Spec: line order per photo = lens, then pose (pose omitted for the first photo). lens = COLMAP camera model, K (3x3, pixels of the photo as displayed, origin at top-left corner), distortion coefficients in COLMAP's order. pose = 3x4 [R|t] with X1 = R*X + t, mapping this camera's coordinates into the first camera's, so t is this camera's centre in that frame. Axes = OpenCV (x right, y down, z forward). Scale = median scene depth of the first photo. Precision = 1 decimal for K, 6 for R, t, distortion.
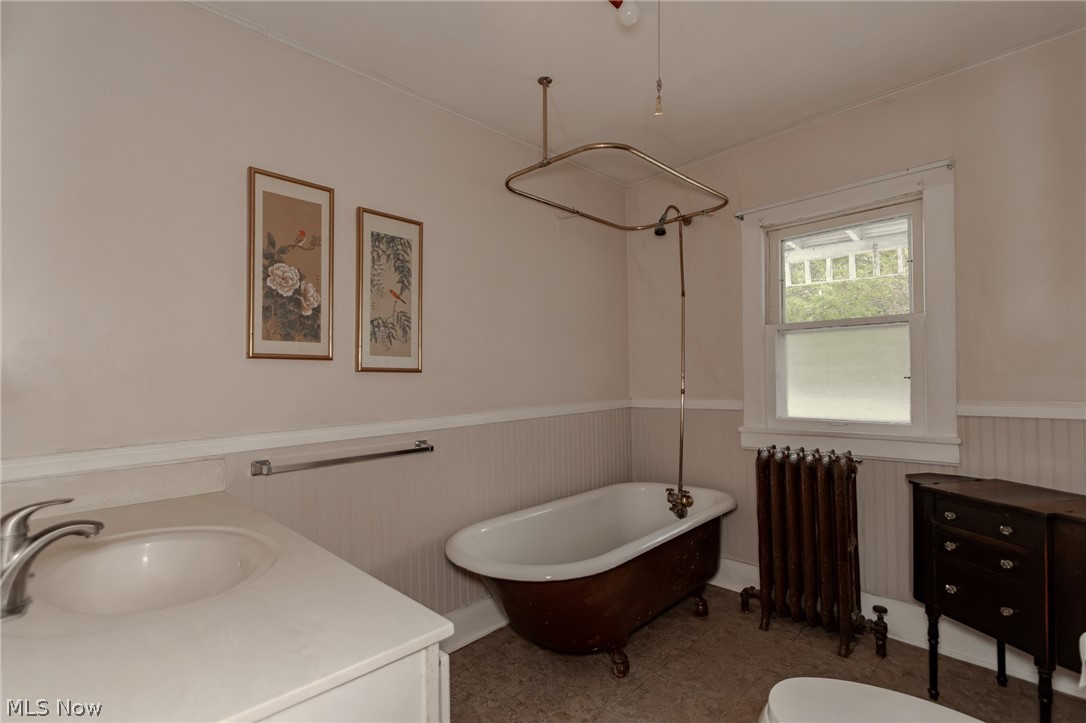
lens RADIAL K [[498.6, 0, 542.3], [0, 498.6, 357.3], [0, 0, 1]] dist [0.012207, -0.004513]
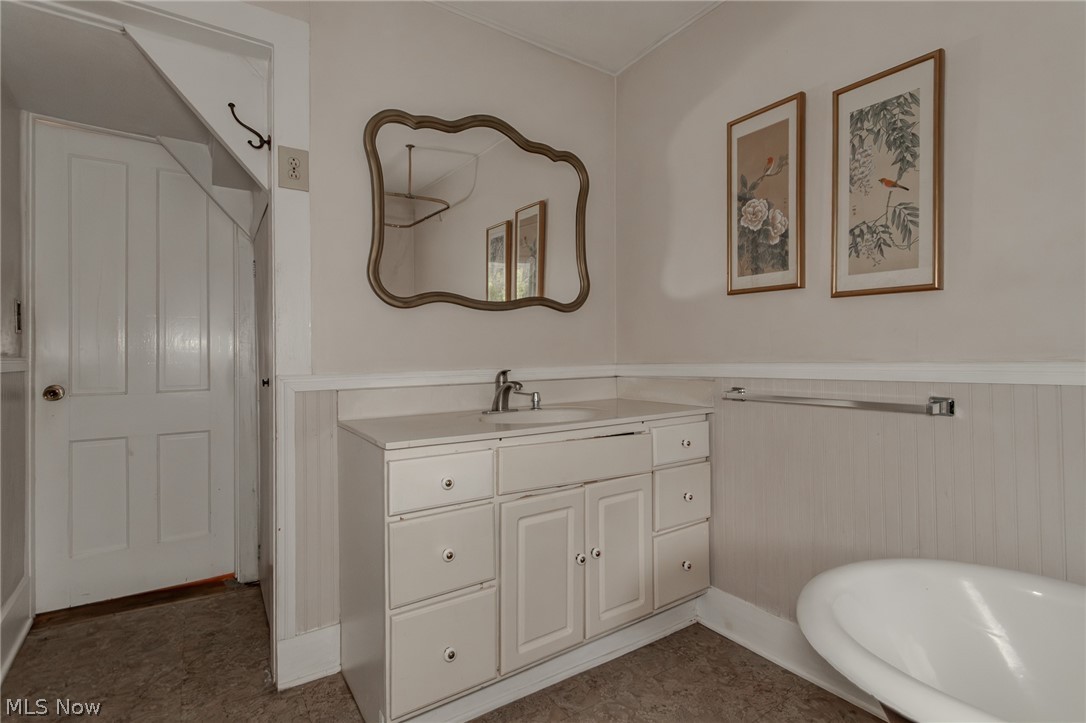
lens RADIAL K [[498.6, 0, 541.9], [0, 498.6, 364.0], [0, 0, 1]] dist [0.012207, -0.004513]
pose [[-0.169225, 0.017692, -0.985419, 0.509295], [0.027992, 0.999522, 0.013138, 0.110987], [0.985180, -0.025360, -0.169640, 0.656637]]
